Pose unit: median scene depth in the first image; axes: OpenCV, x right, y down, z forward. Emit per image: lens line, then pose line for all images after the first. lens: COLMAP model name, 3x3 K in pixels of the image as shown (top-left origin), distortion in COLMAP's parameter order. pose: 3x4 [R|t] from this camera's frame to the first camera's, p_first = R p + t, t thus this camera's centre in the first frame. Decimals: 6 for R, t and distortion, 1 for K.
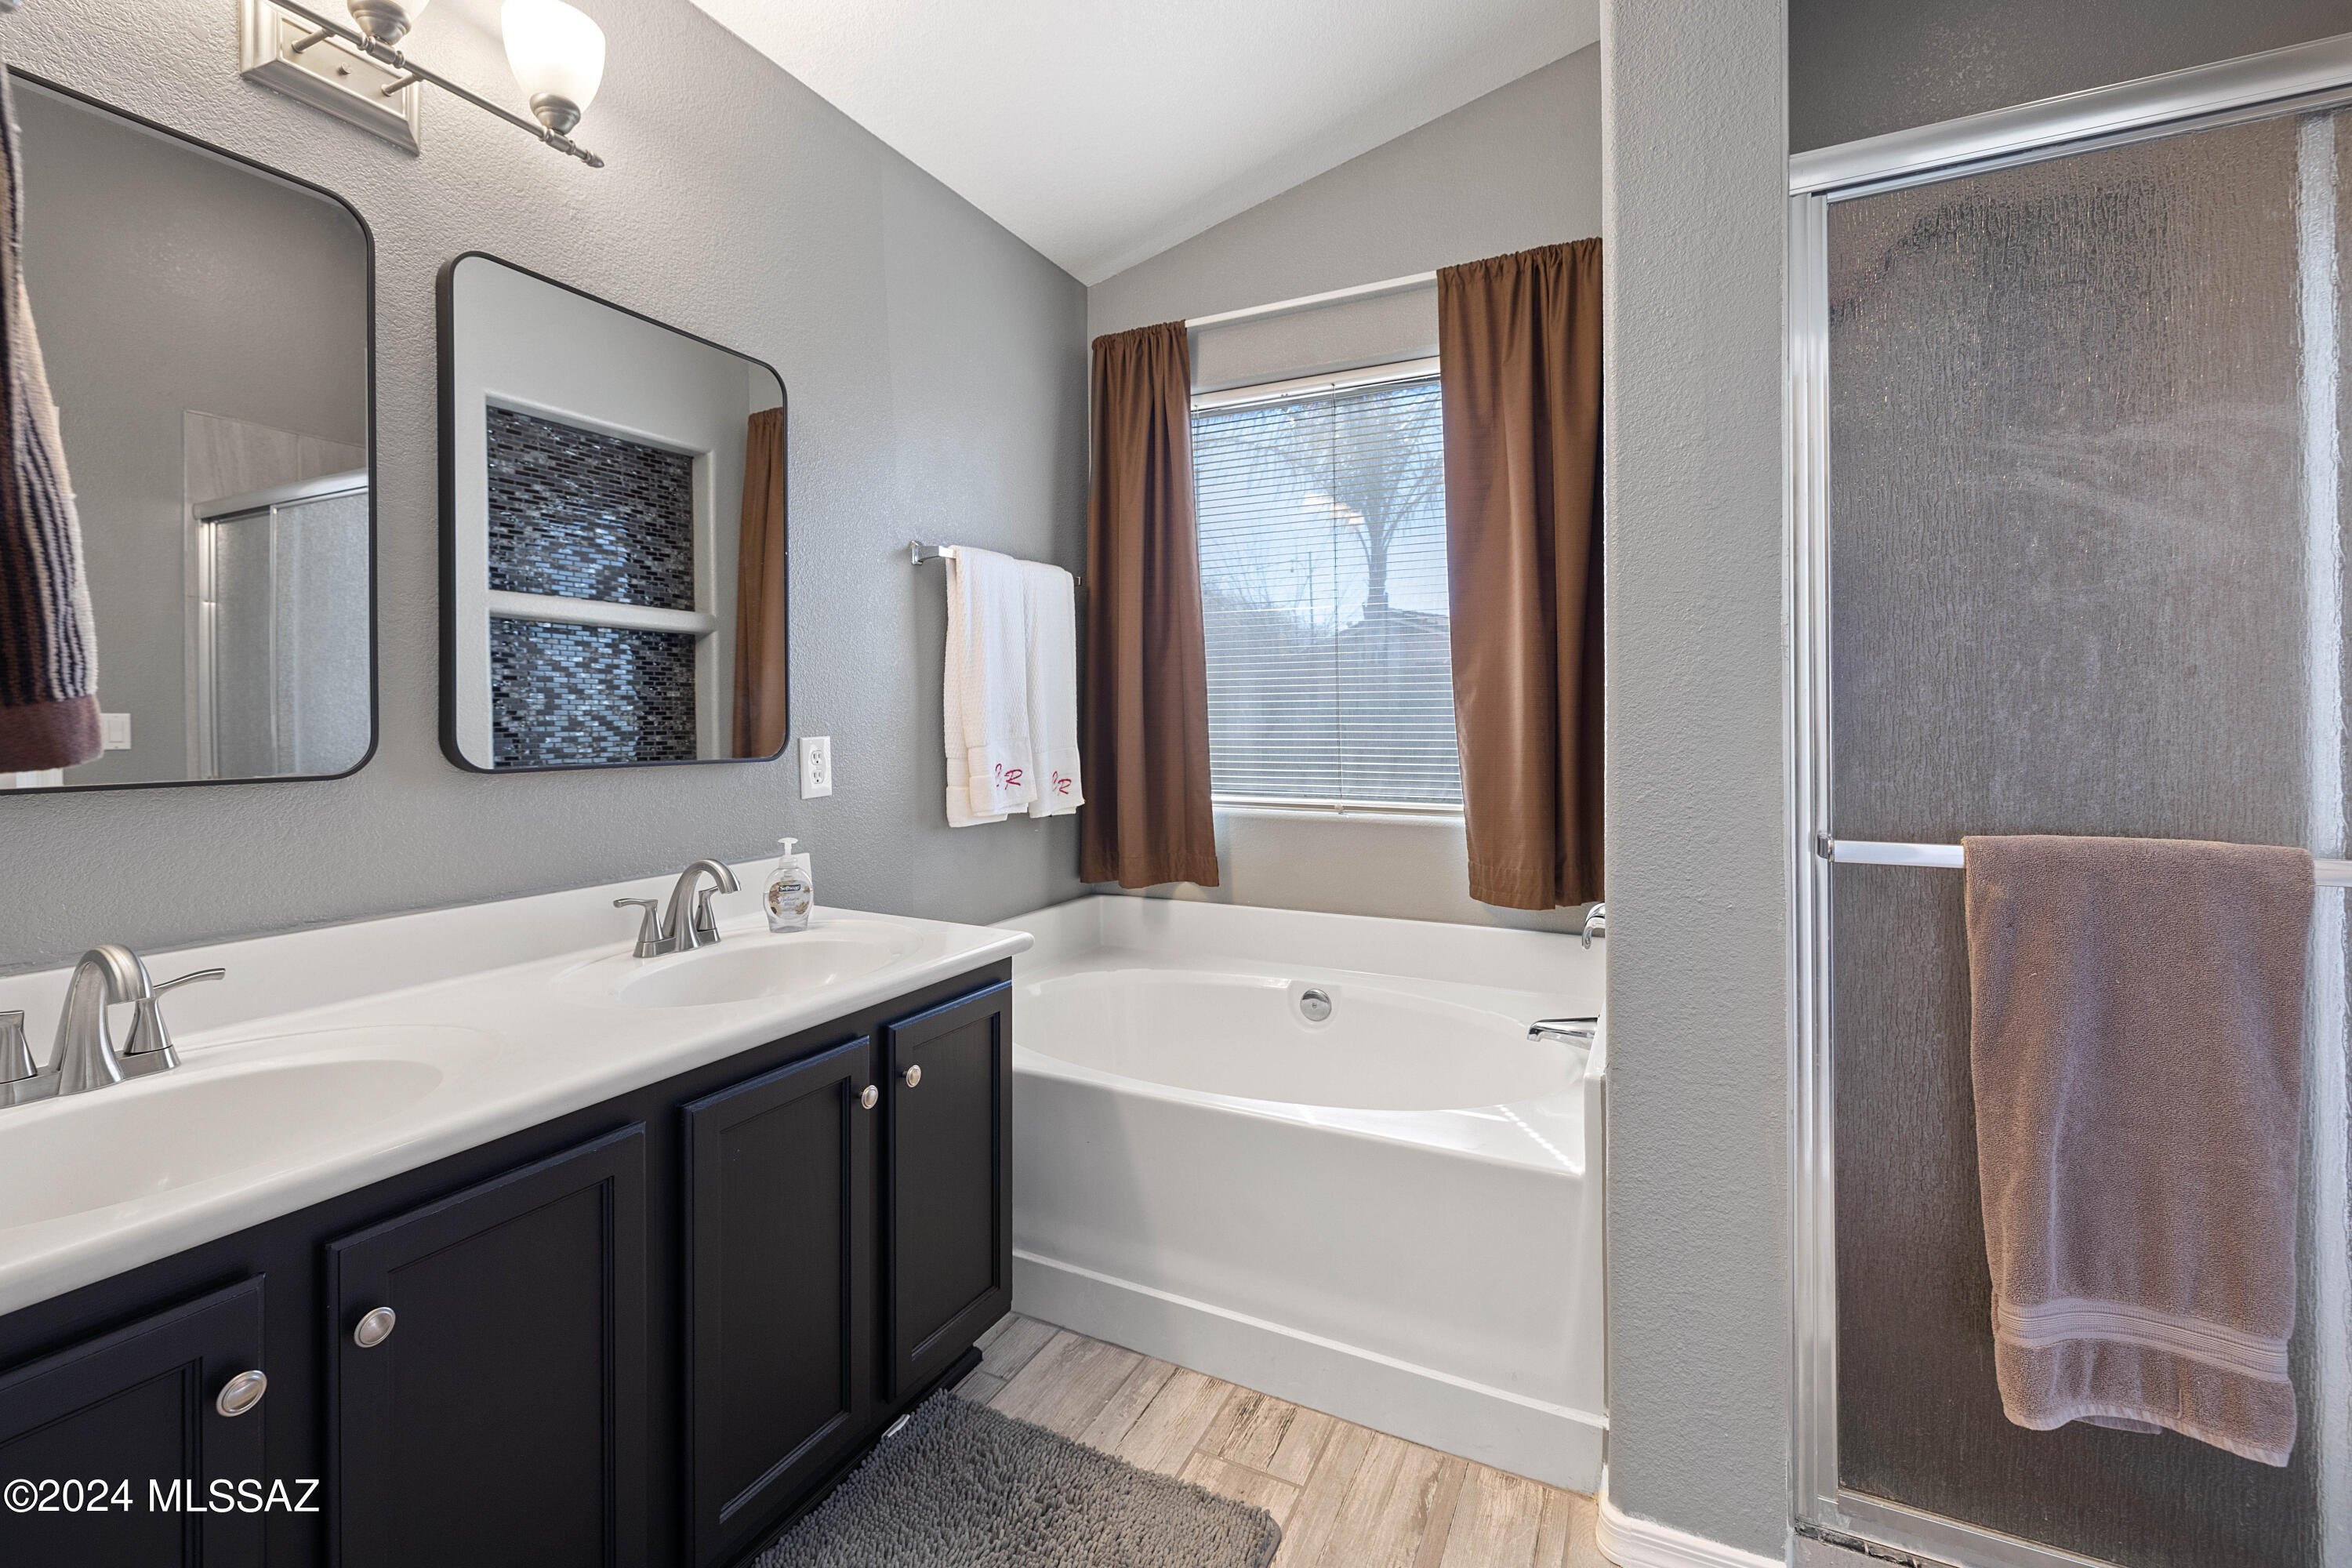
lens RADIAL K [[1001.2, 0, 1180.7], [0, 1001.2, 728.0], [0, 0, 1]] dist [-0.000598, -0.000070]
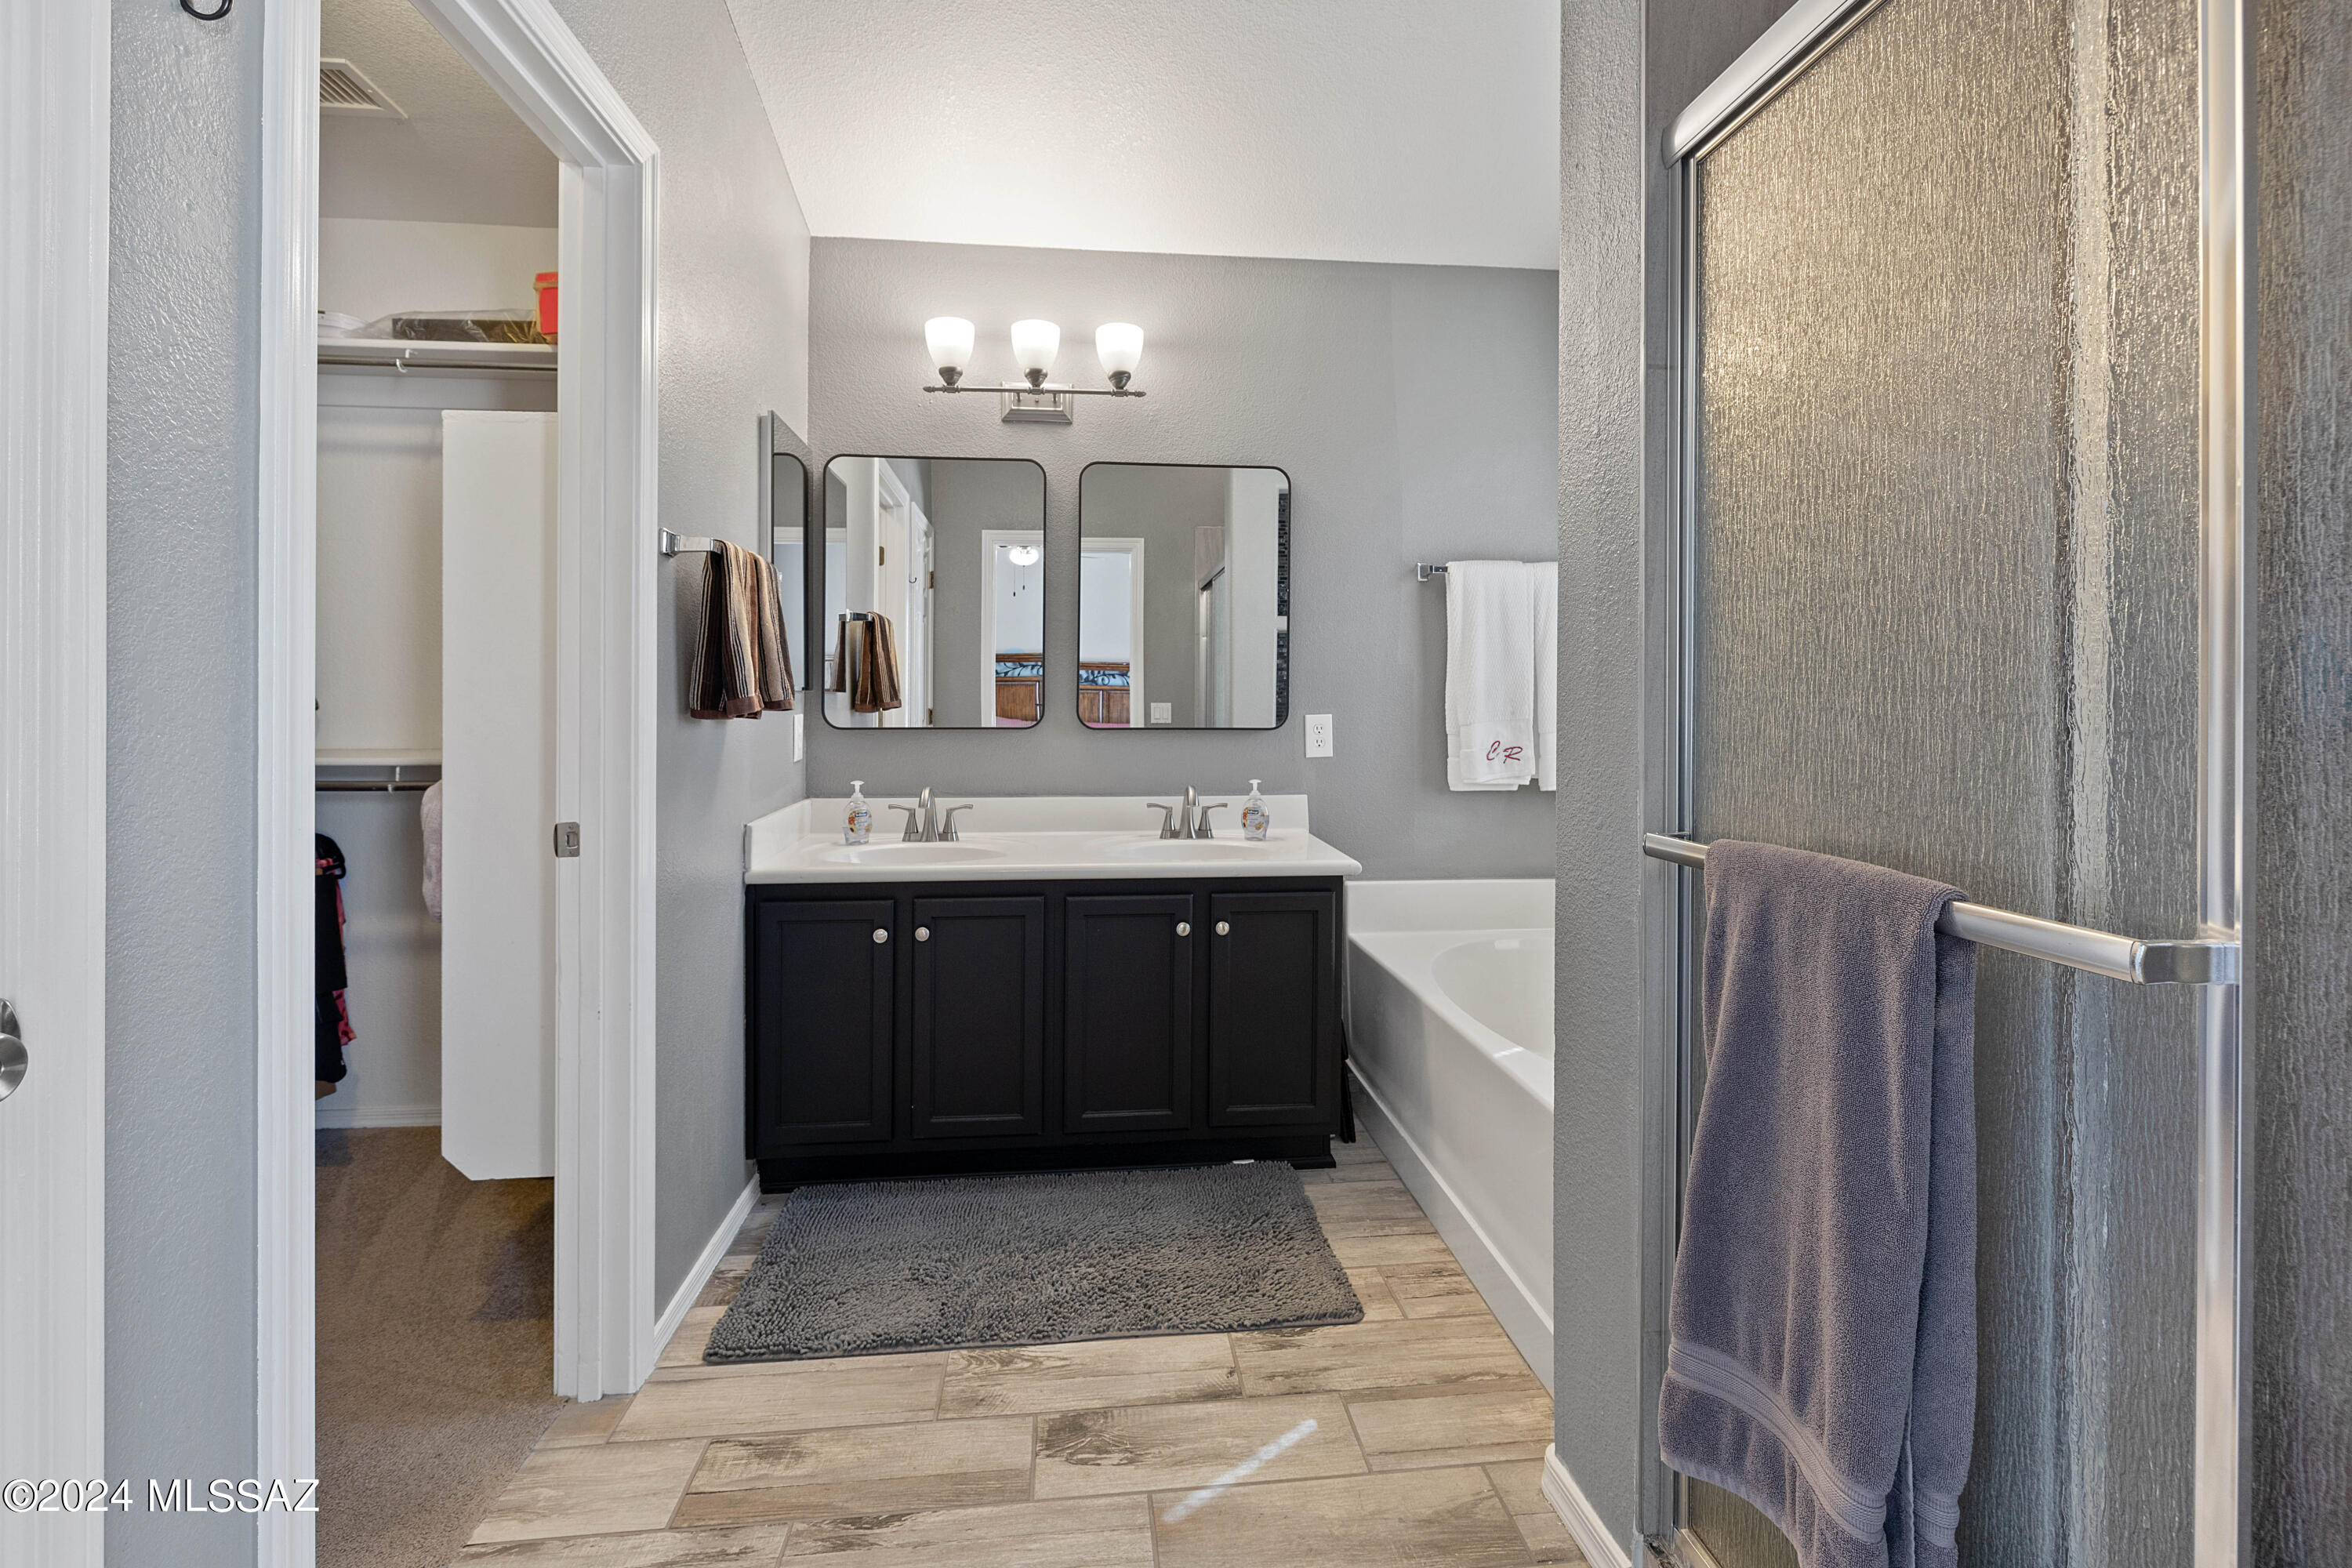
lens RADIAL K [[1005.5, 0, 1171.2], [0, 1005.5, 705.9], [0, 0, 1]] dist [-0.001101, -0.000316]
pose [[0.540931, 0.006870, -0.841039, 0.927002], [-0.009284, 0.999954, 0.002196, -0.006673], [0.841016, 0.006620, 0.540970, 0.061626]]
